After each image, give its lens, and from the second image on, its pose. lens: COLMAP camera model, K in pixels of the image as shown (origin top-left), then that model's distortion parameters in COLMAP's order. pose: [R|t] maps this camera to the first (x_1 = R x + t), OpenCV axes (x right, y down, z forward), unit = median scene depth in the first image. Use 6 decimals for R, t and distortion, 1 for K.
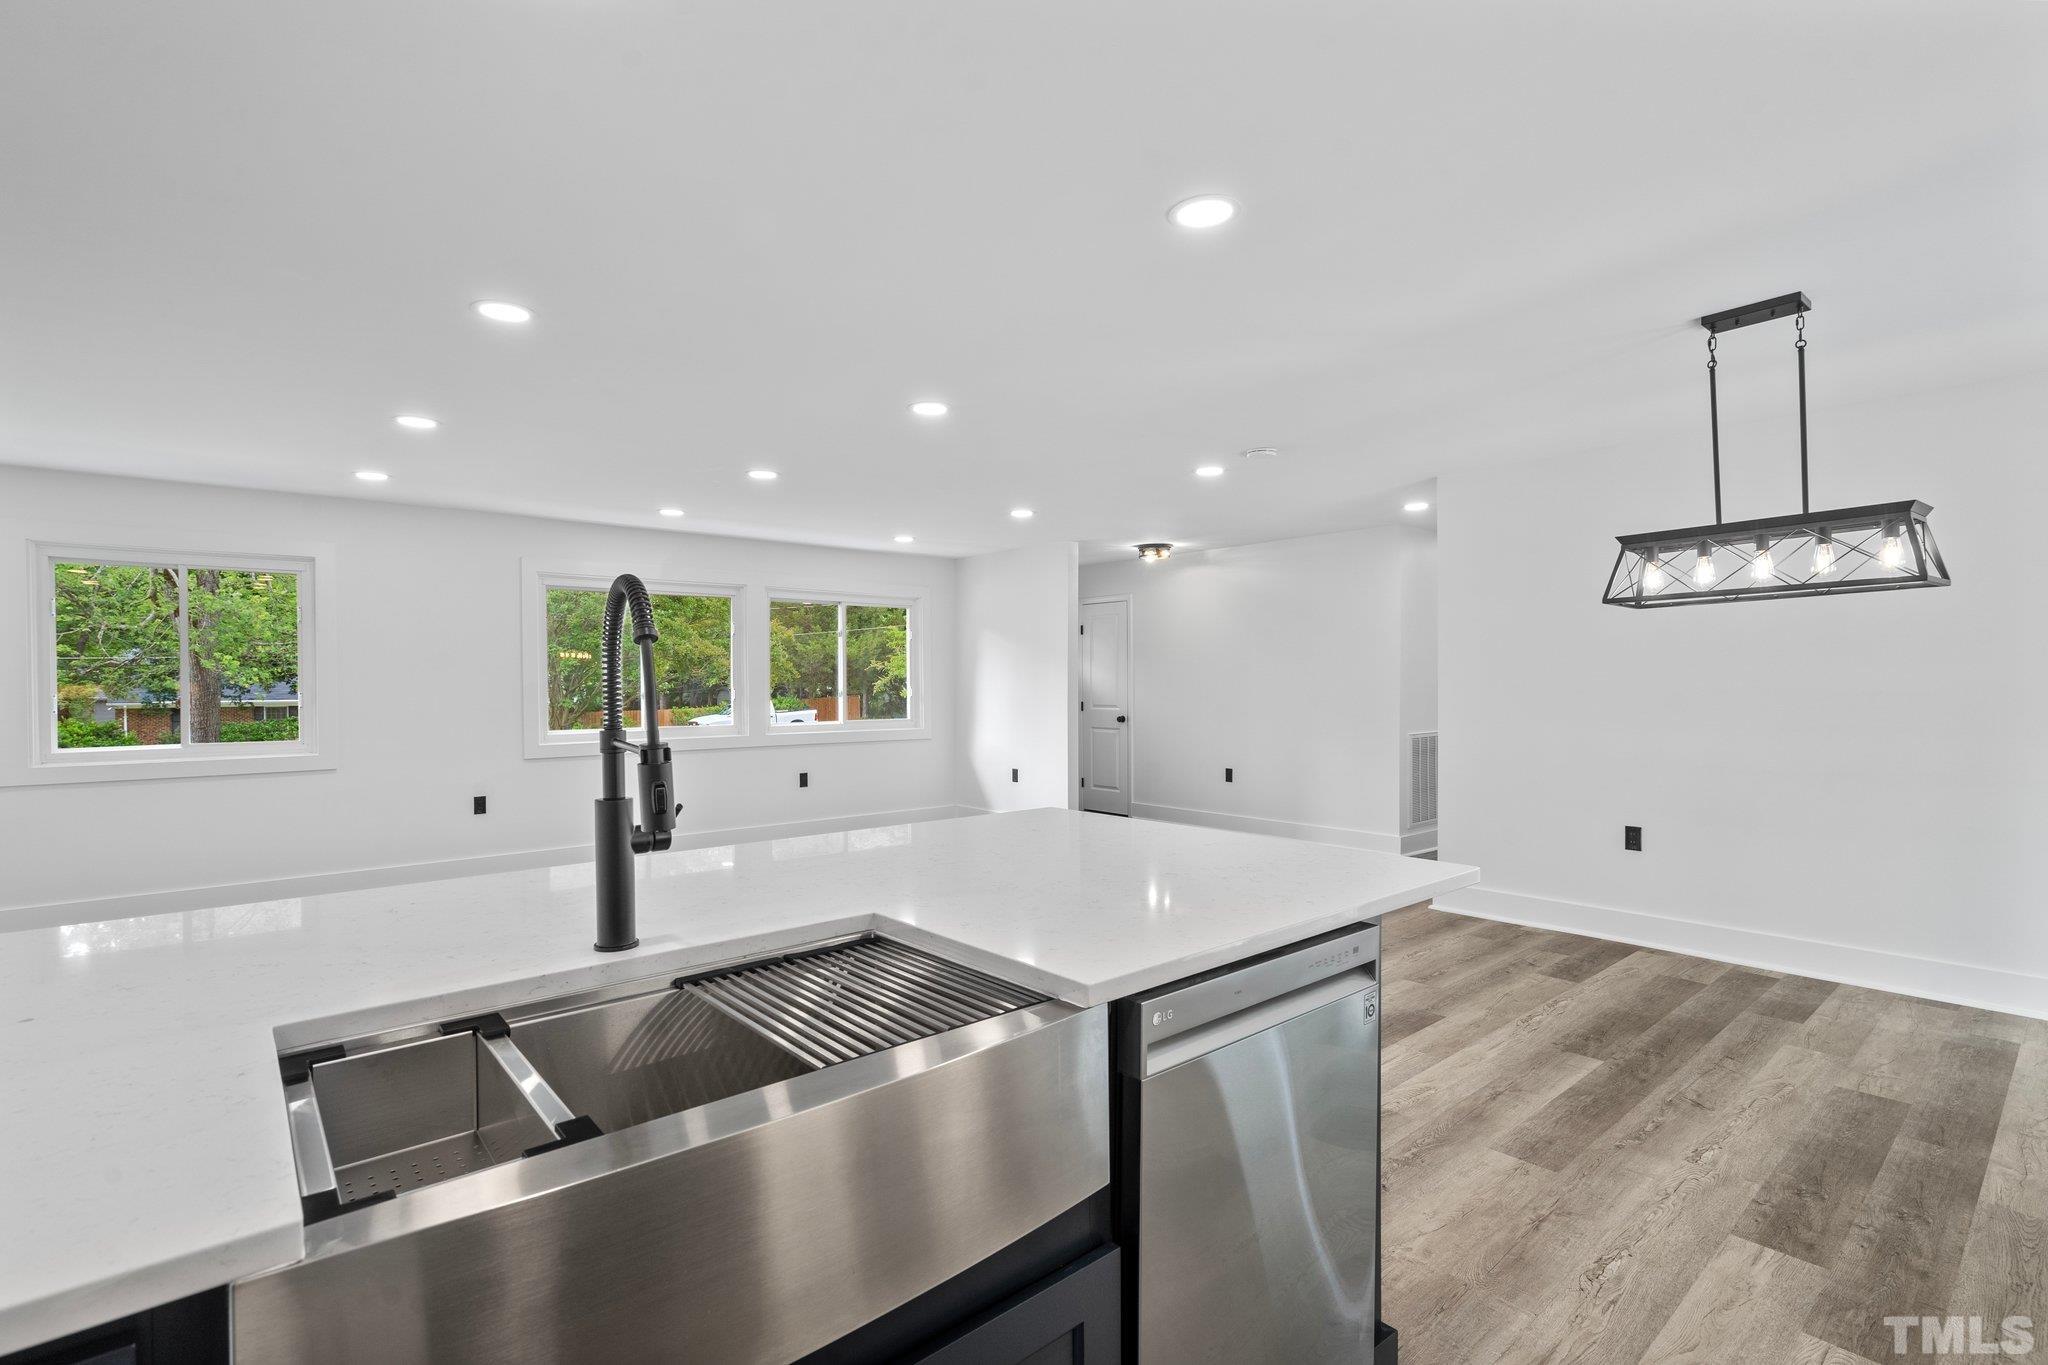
lens RADIAL K [[937.6, 0, 1019.9], [0, 937.6, 691.1], [0, 0, 1]] dist [-0.016175, 0.003797]
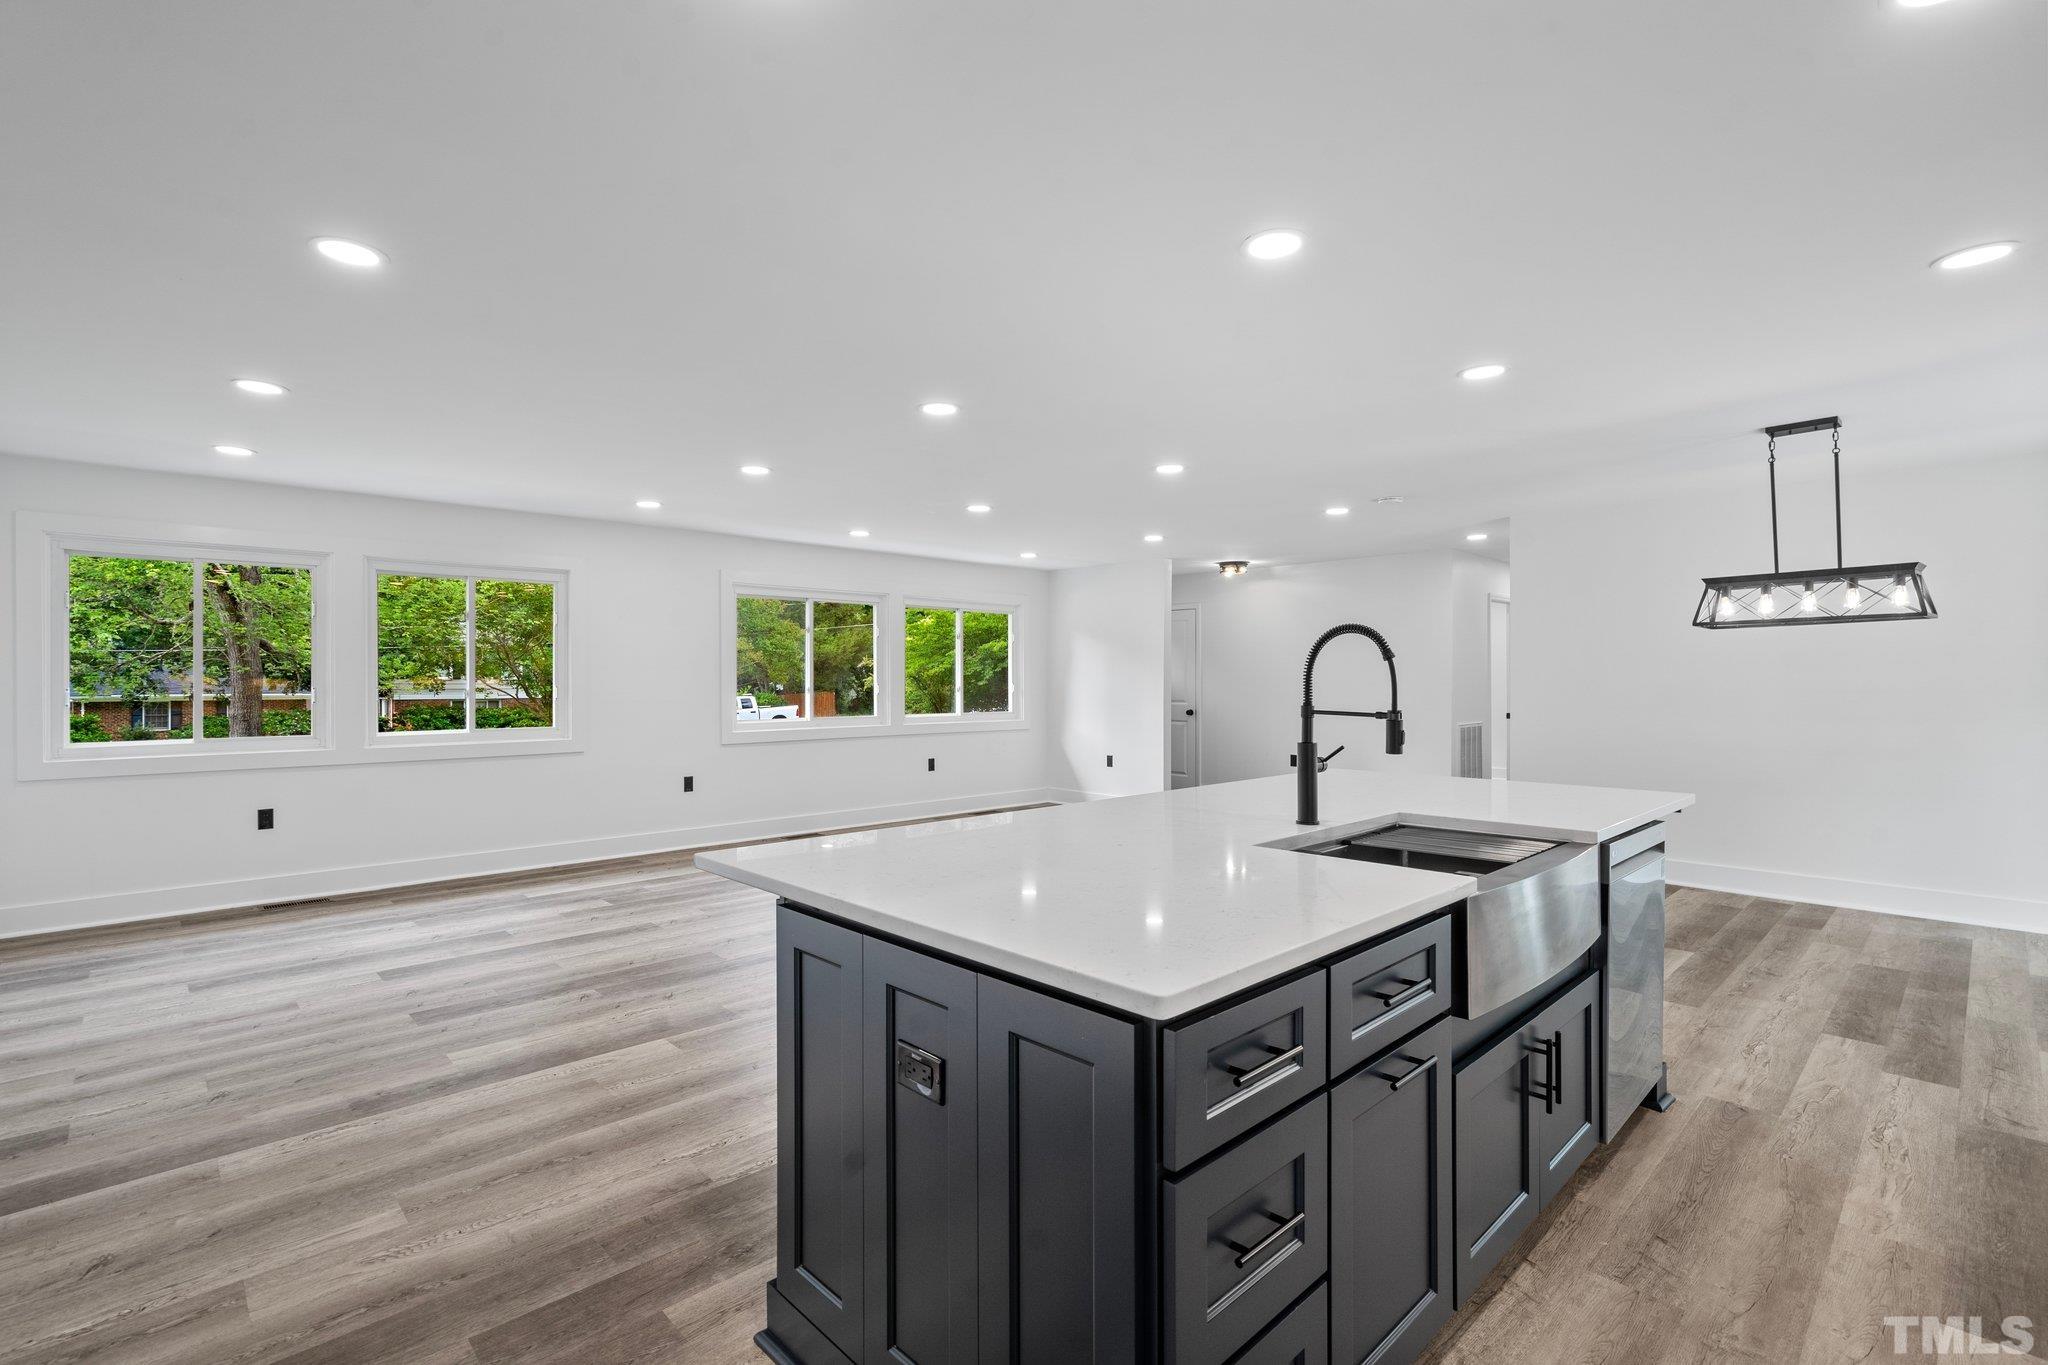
lens RADIAL K [[931.7, 0, 1024.0], [0, 931.7, 682.5], [0, 0, 1]] dist [-0.002804, -0.000103]
pose [[0.997984, 0.002991, 0.063393, -0.489686], [-0.002597, 0.999977, -0.006289, 0.002899], [-0.063410, 0.006111, 0.997969, -0.350948]]
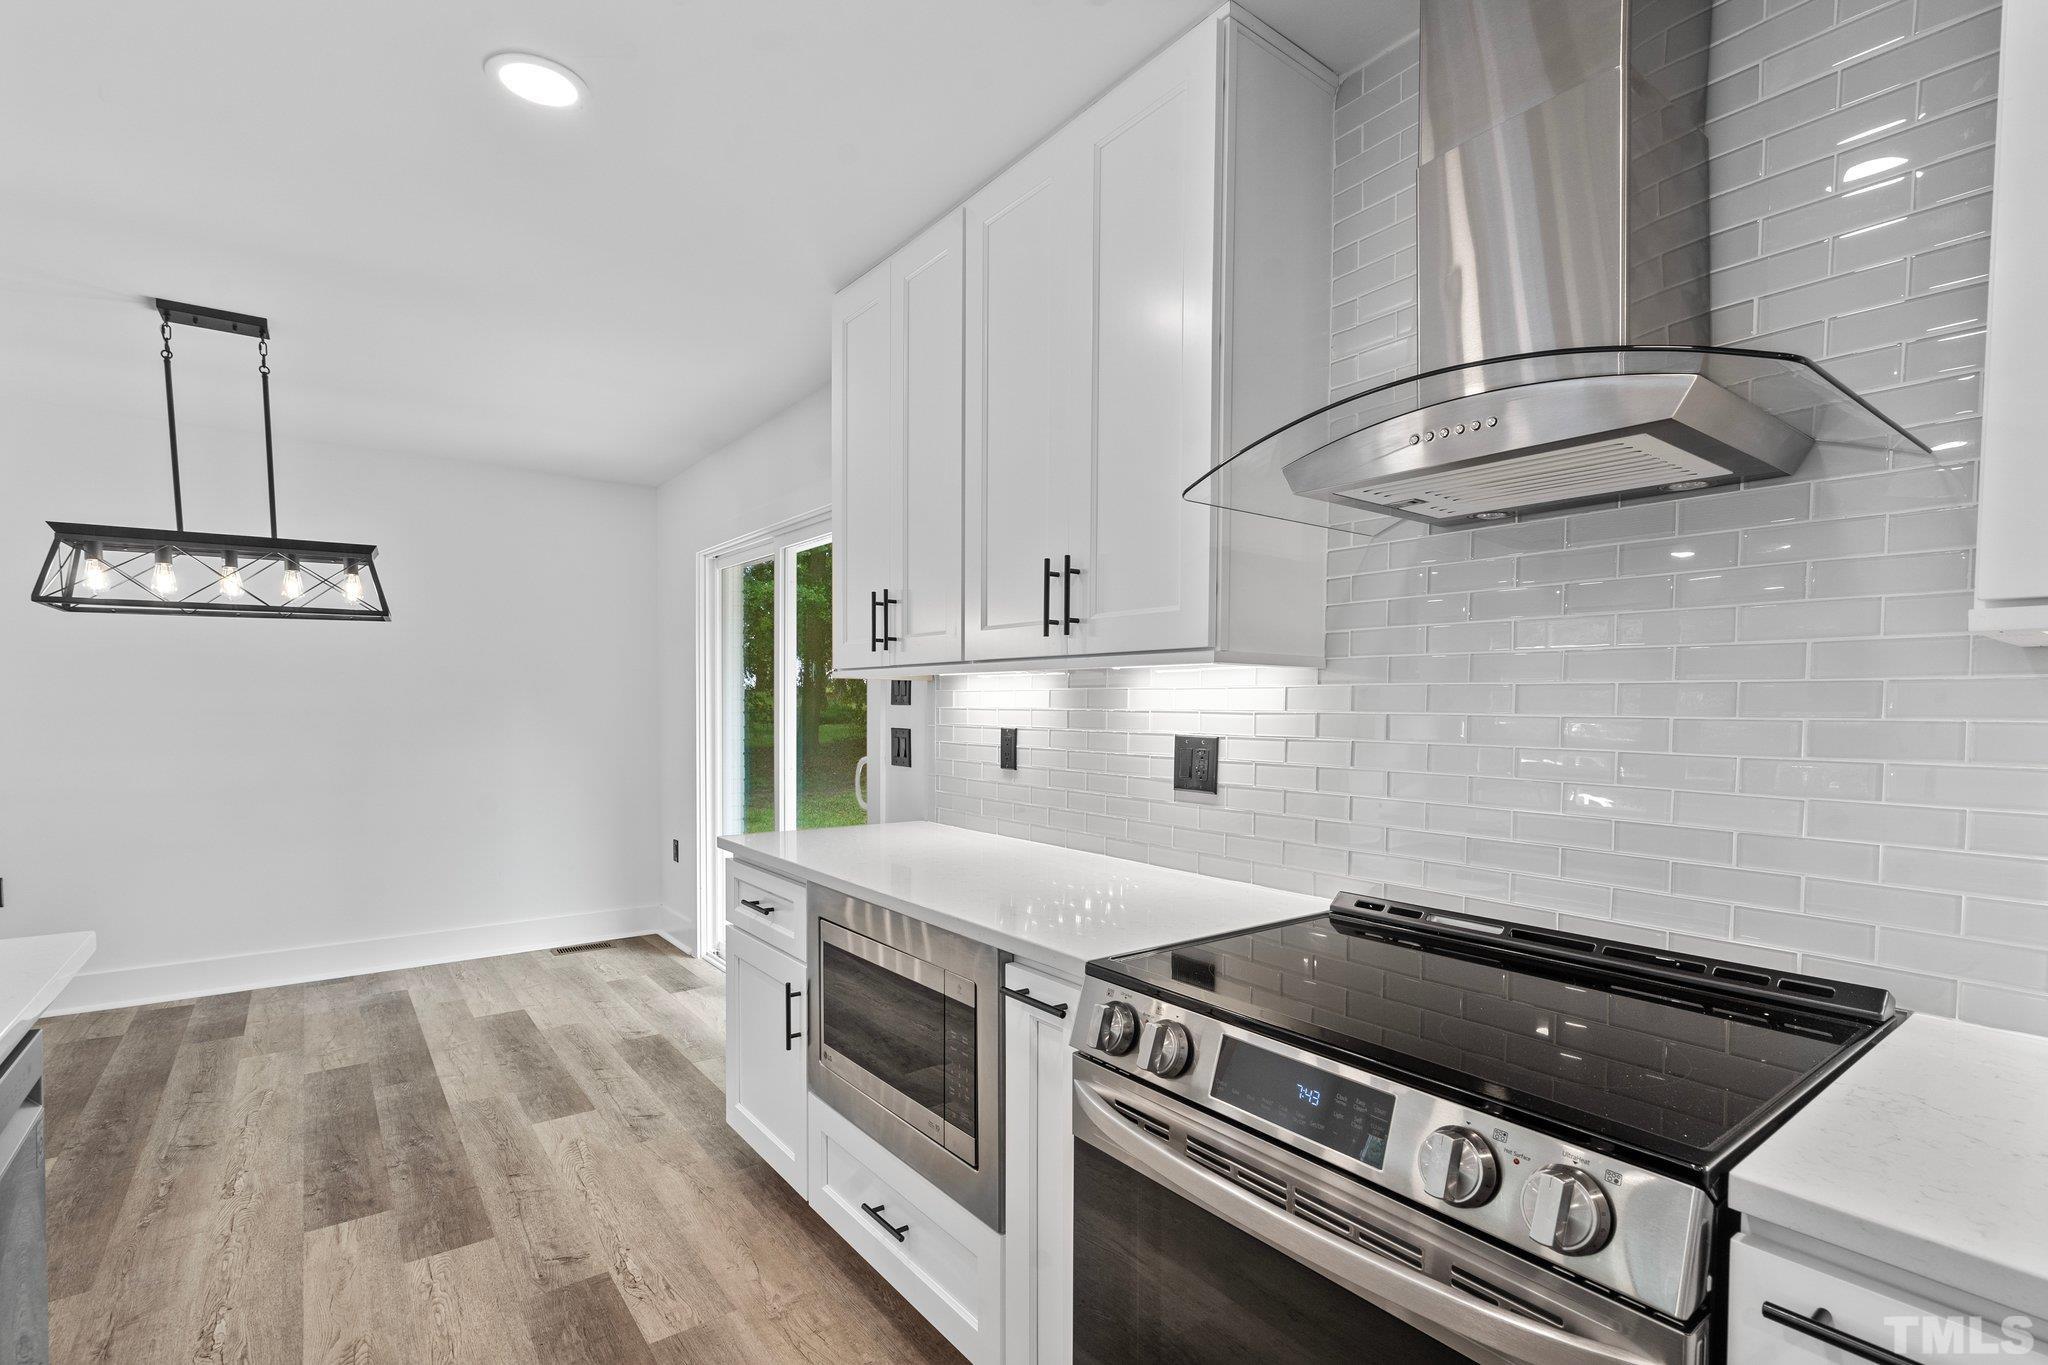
lens RADIAL K [[951.9, 0, 1031.1], [0, 951.9, 744.0], [0, 0, 1]] dist [0.000739, 0.000350]
pose [[0.048353, -0.038097, 0.998104, -0.169838], [0.001773, 0.999274, 0.038056, -0.000303], [-0.998829, -0.000070, 0.048385, 0.096546]]
